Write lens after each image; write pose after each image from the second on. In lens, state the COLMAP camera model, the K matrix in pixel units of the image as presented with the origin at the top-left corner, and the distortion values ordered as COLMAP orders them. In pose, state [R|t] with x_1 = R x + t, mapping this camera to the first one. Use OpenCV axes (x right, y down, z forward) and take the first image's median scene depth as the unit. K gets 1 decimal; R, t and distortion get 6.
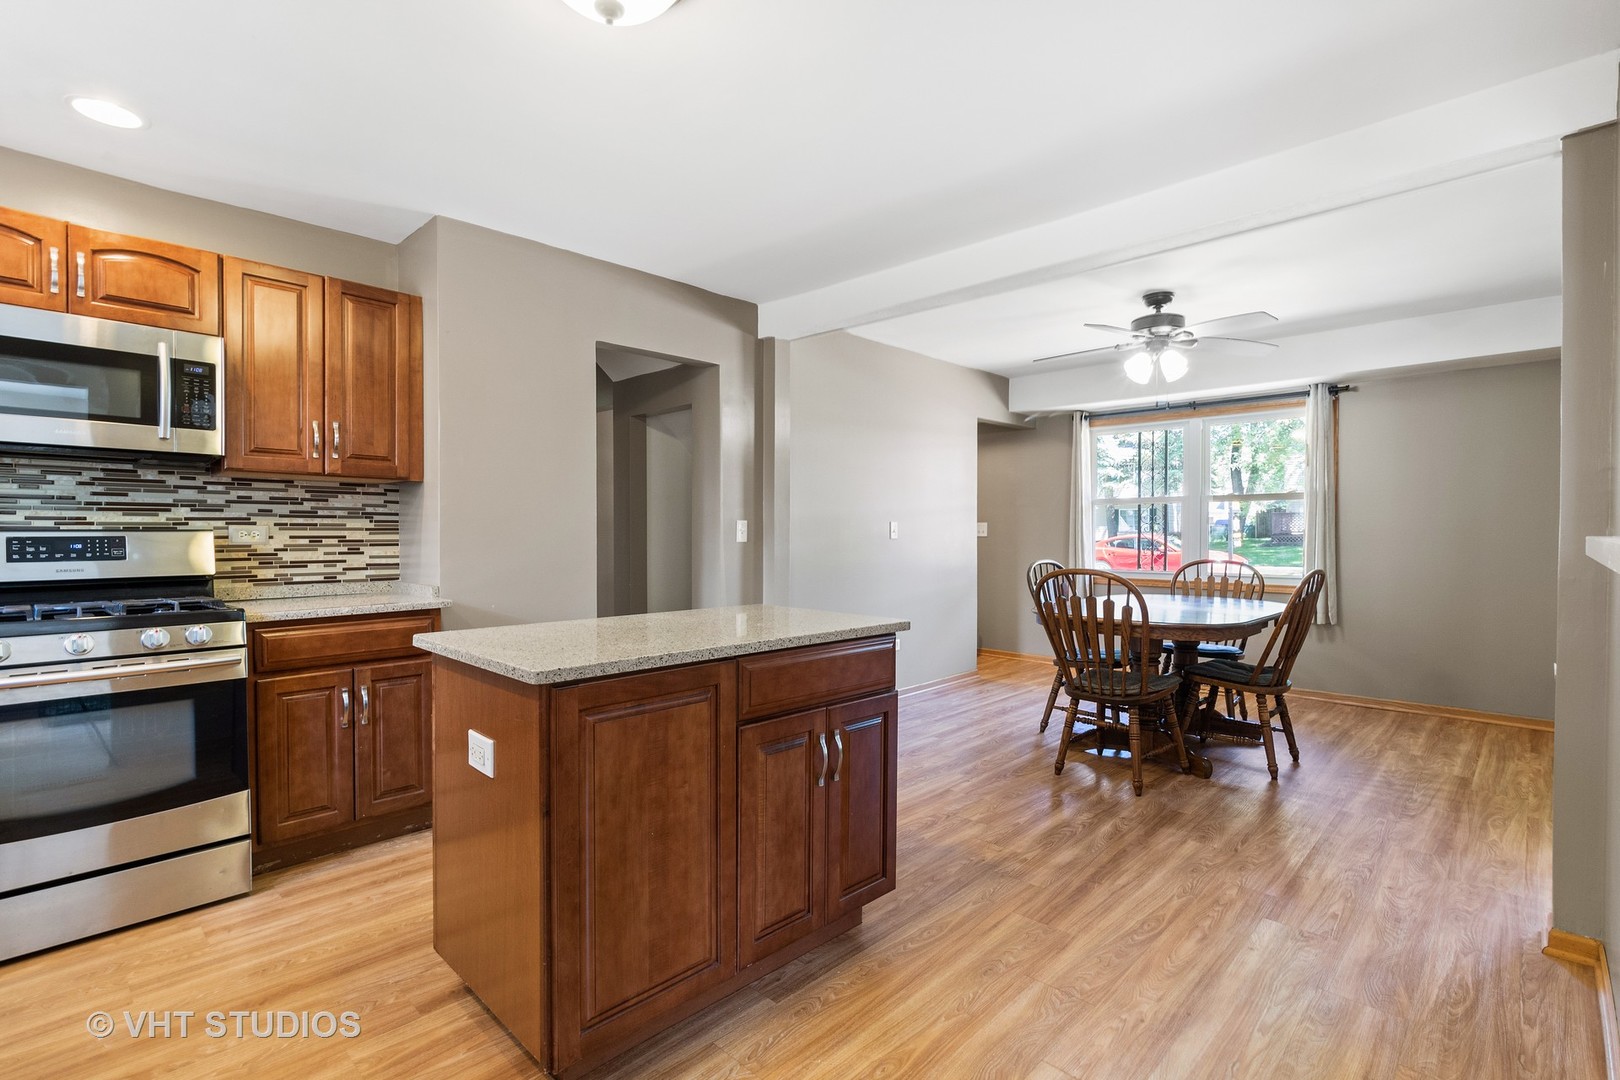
lens RADIAL K [[756.2, 0, 829.5], [0, 756.2, 542.5], [0, 0, 1]] dist [0.001854, 0.000005]
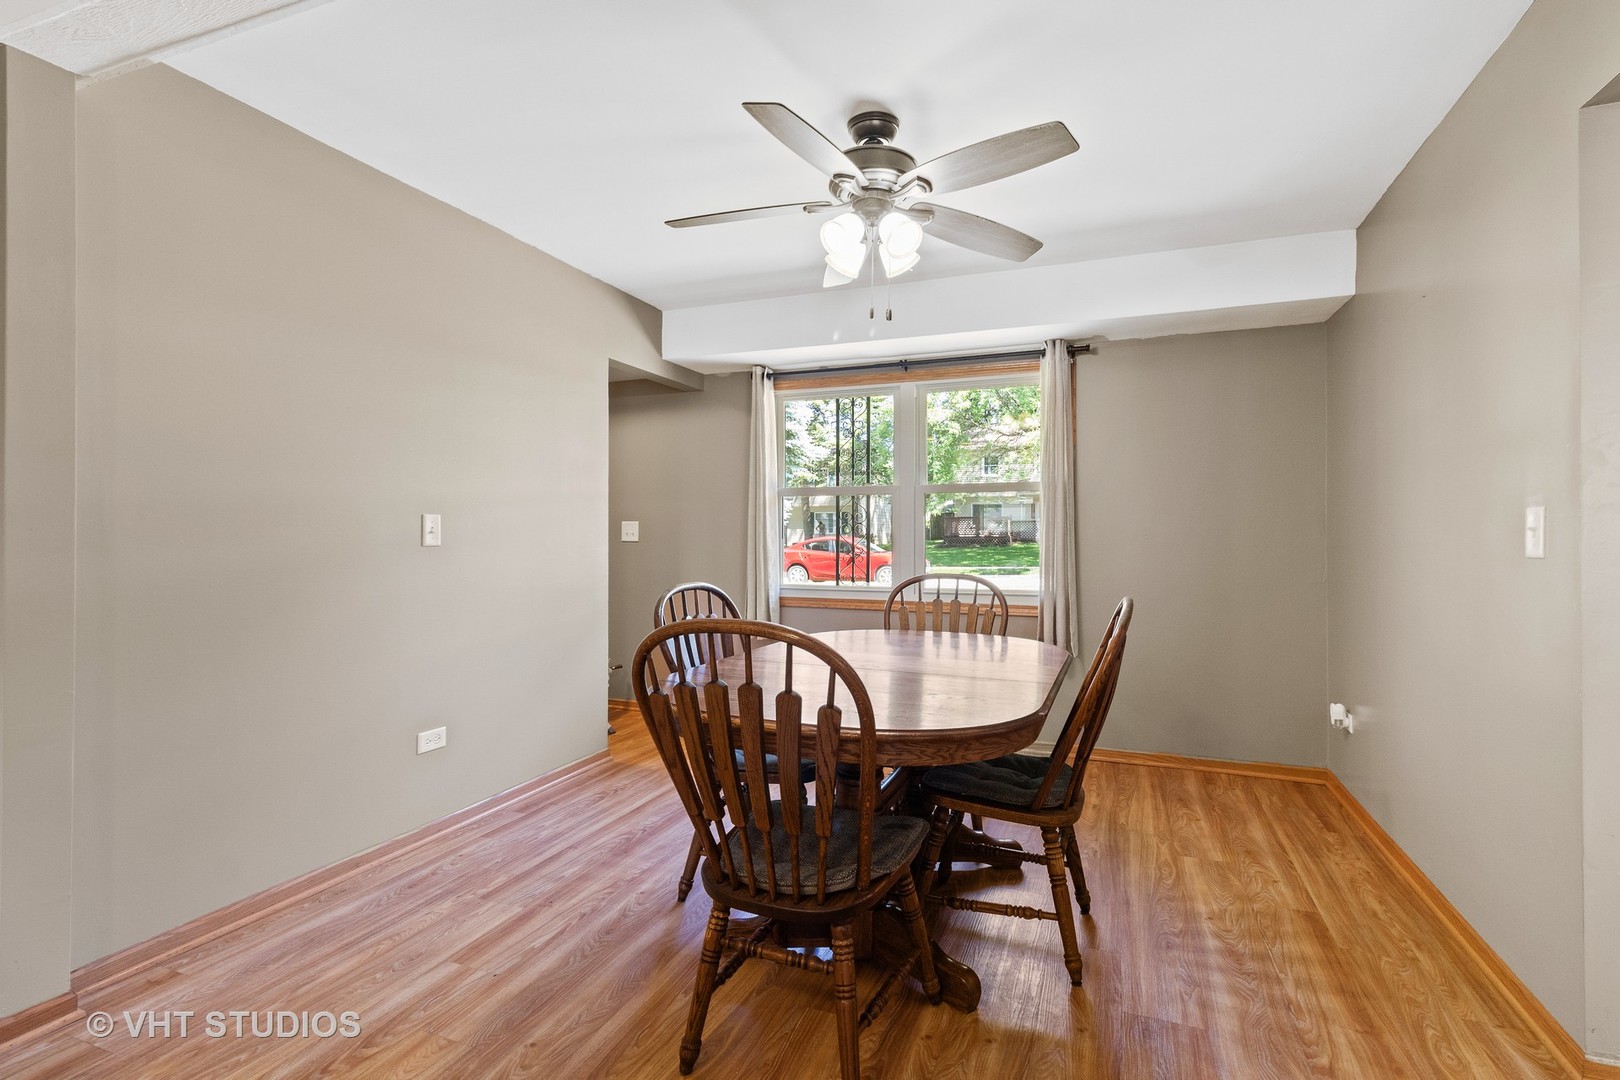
lens RADIAL K [[756.2, 0, 829.5], [0, 756.2, 542.5], [0, 0, 1]] dist [0.001854, 0.000005]
pose [[0.926518, -0.003616, 0.376234, 0.175648], [0.005046, 0.999983, -0.002815, -0.006223], [-0.376217, 0.004507, 0.926521, 0.453159]]
